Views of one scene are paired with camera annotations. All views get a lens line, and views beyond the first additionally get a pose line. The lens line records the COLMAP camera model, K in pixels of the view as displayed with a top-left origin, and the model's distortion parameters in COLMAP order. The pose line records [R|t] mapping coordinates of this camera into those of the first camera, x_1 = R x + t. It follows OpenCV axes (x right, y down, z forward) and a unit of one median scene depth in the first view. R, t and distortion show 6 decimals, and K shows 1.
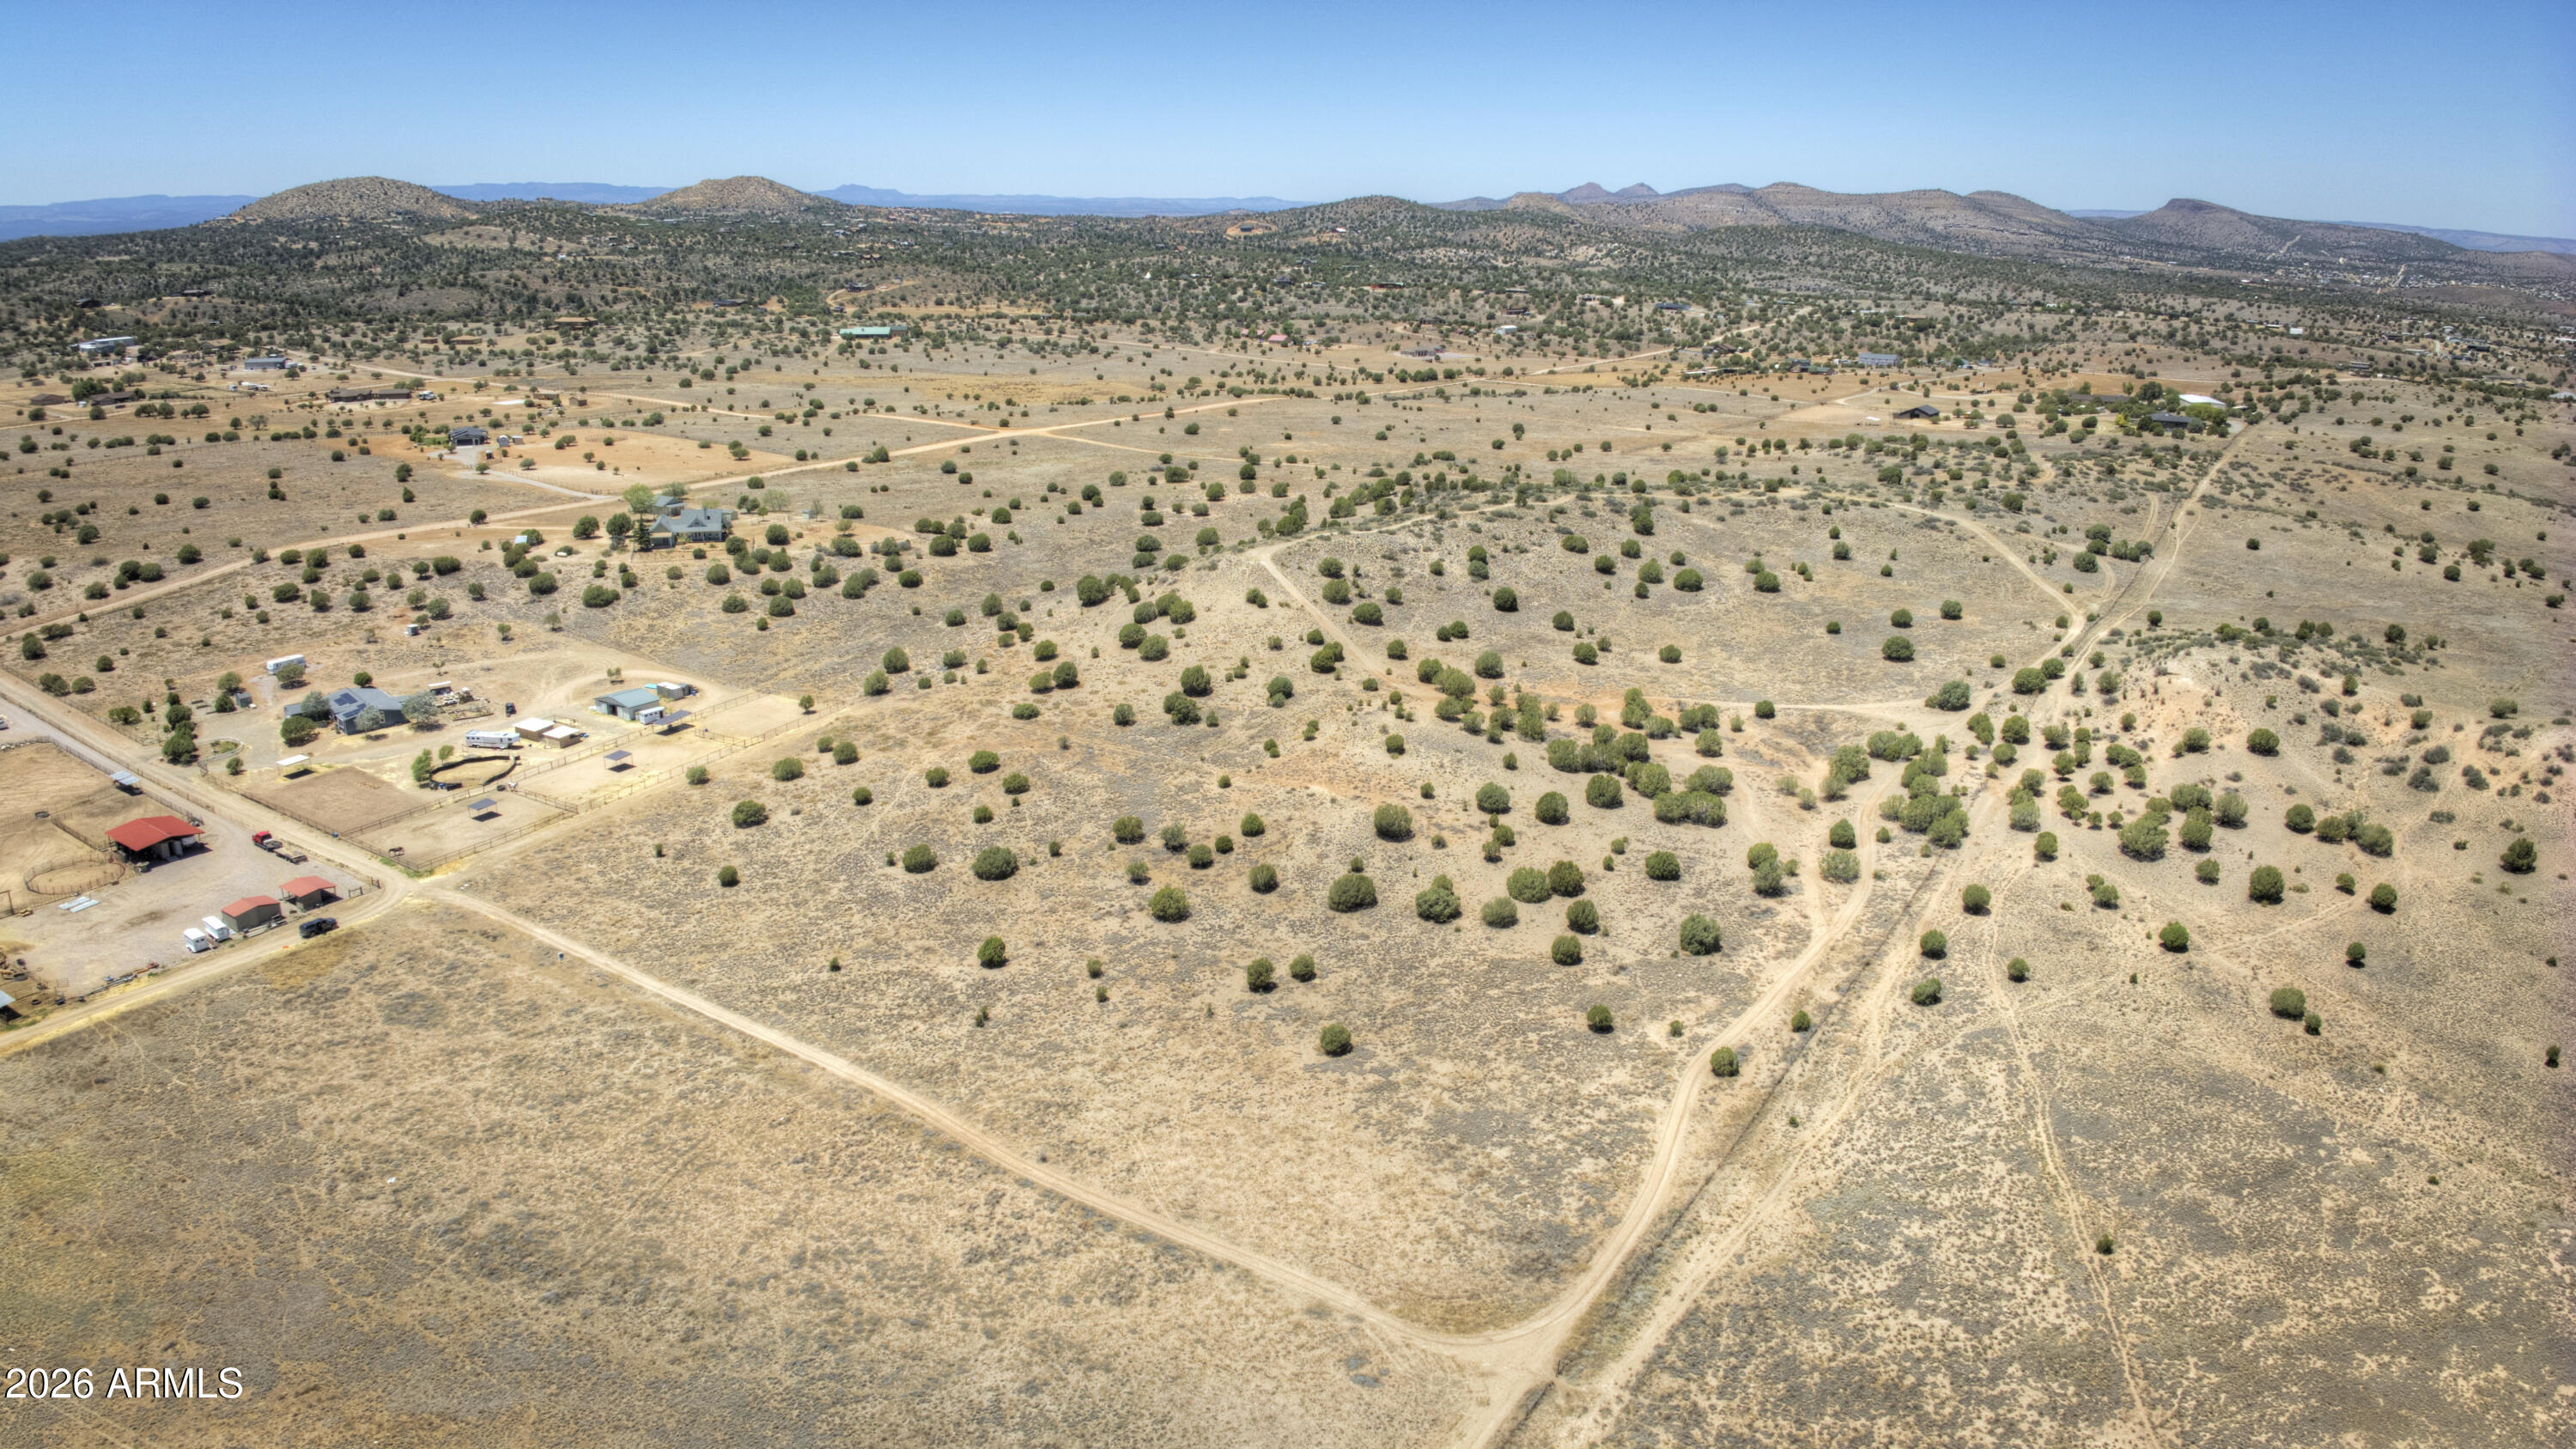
lens RADIAL K [[1837.9, 0, 1313.1], [0, 1837.9, 704.6], [0, 0, 1]] dist [-0.107285, -0.022422]
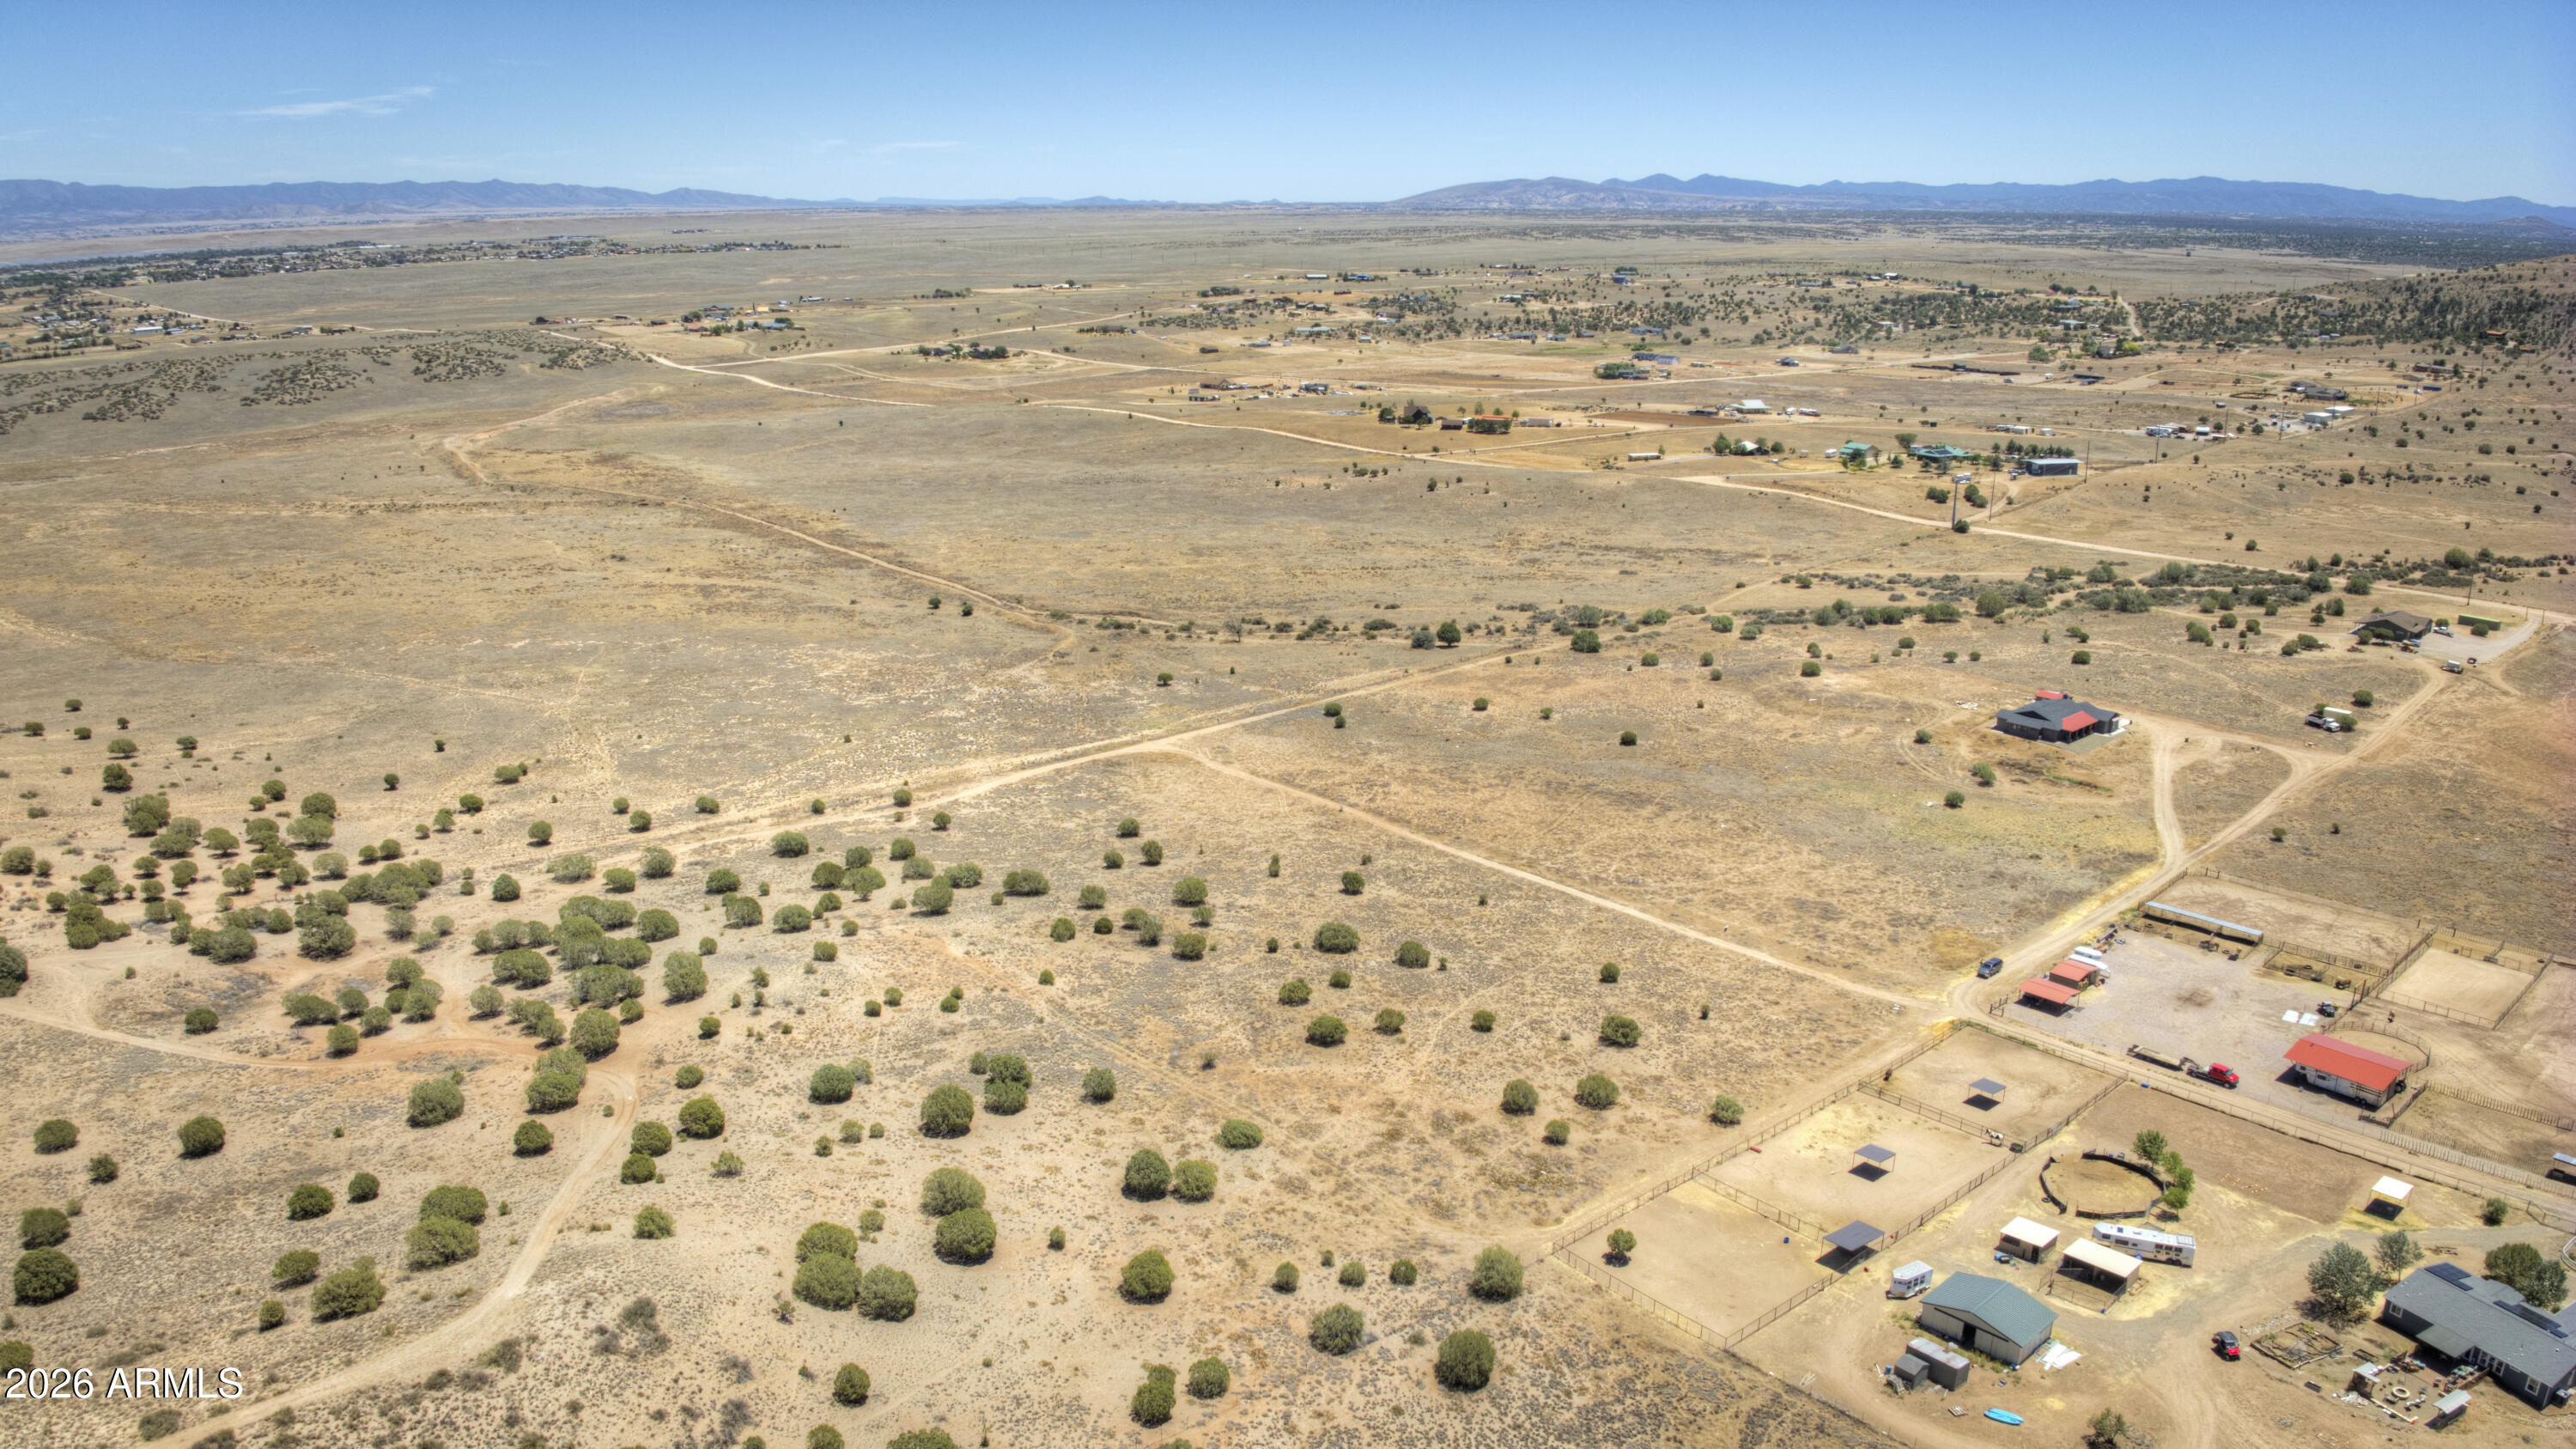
lens RADIAL K [[1837.9, 0, 1313.9], [0, 1837.9, 721.1], [0, 0, 1]] dist [-0.107285, -0.022422]
pose [[-0.968443, -0.084925, 0.234319, -0.325493], [0.050229, 0.854361, 0.517247, -0.445817], [-0.244120, 0.512694, -0.823134, 1.489614]]
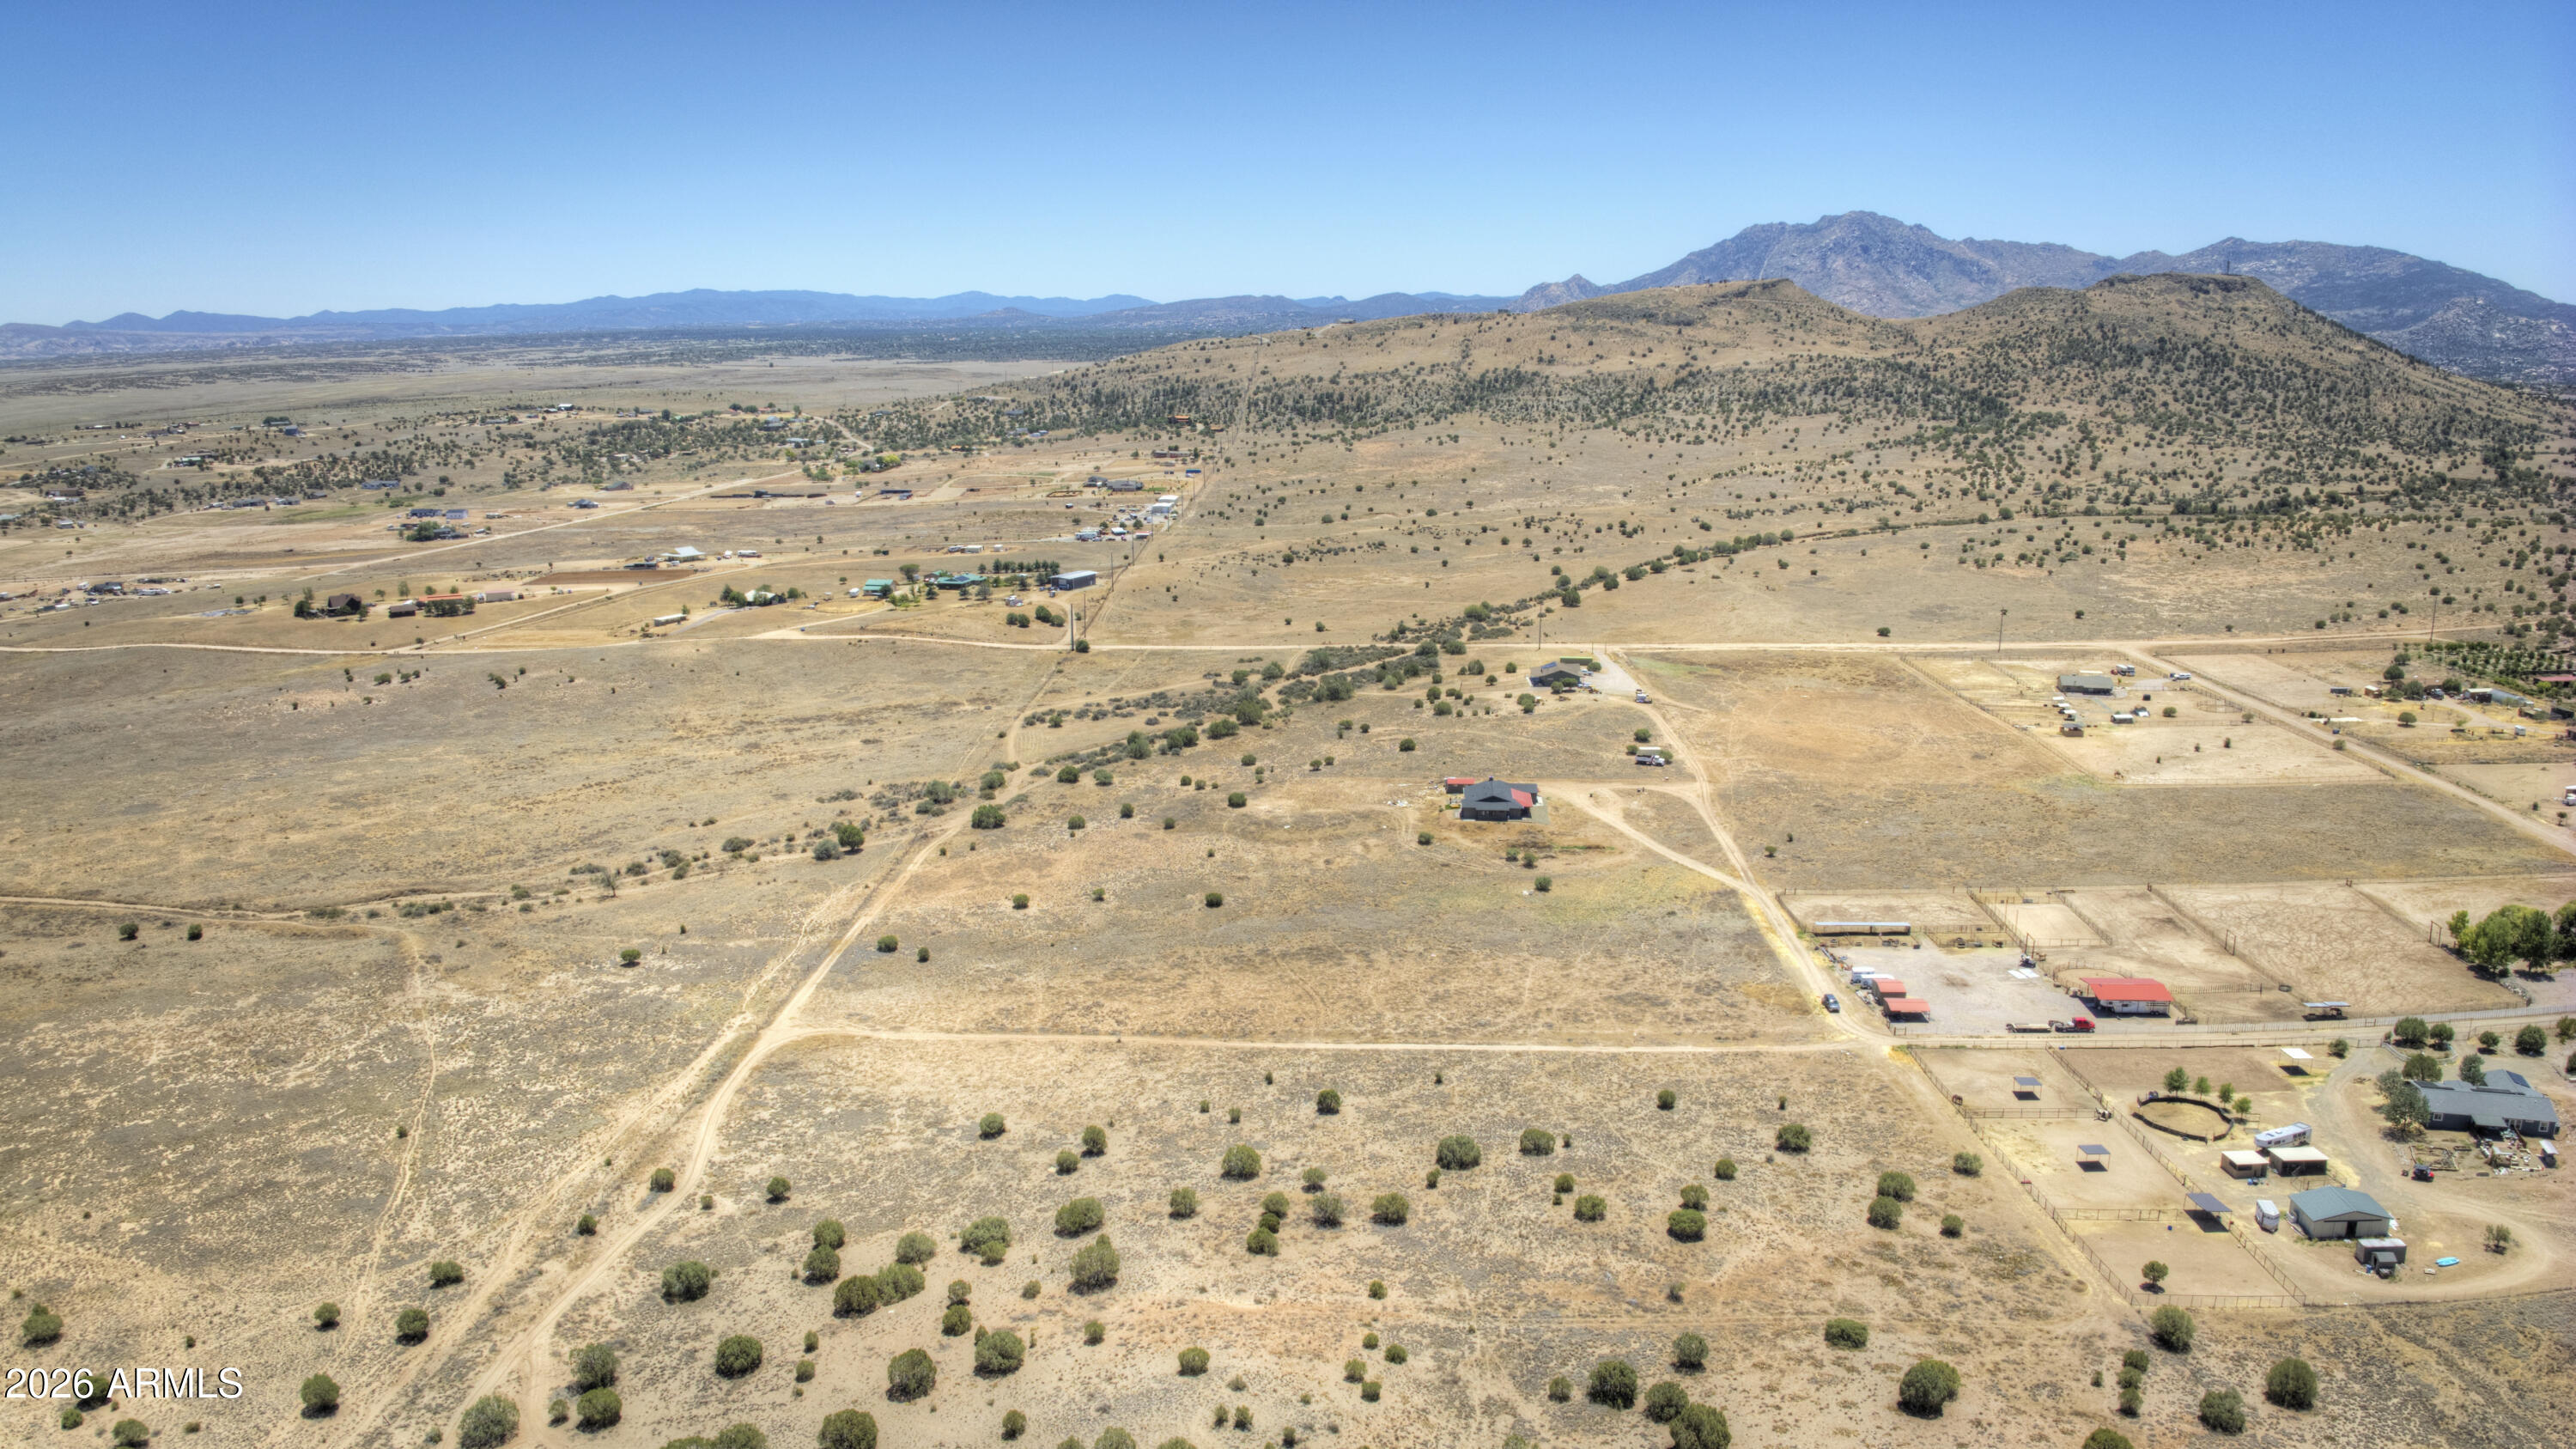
lens RADIAL K [[1837.9, 0, 1320.8], [0, 1837.9, 701.3], [0, 0, 1]] dist [-0.107285, -0.022422]
pose [[-0.861560, 0.087351, -0.500084, 0.282216], [-0.148838, 0.898332, 0.413337, -0.419463], [0.485347, 0.430546, -0.760966, 1.335393]]
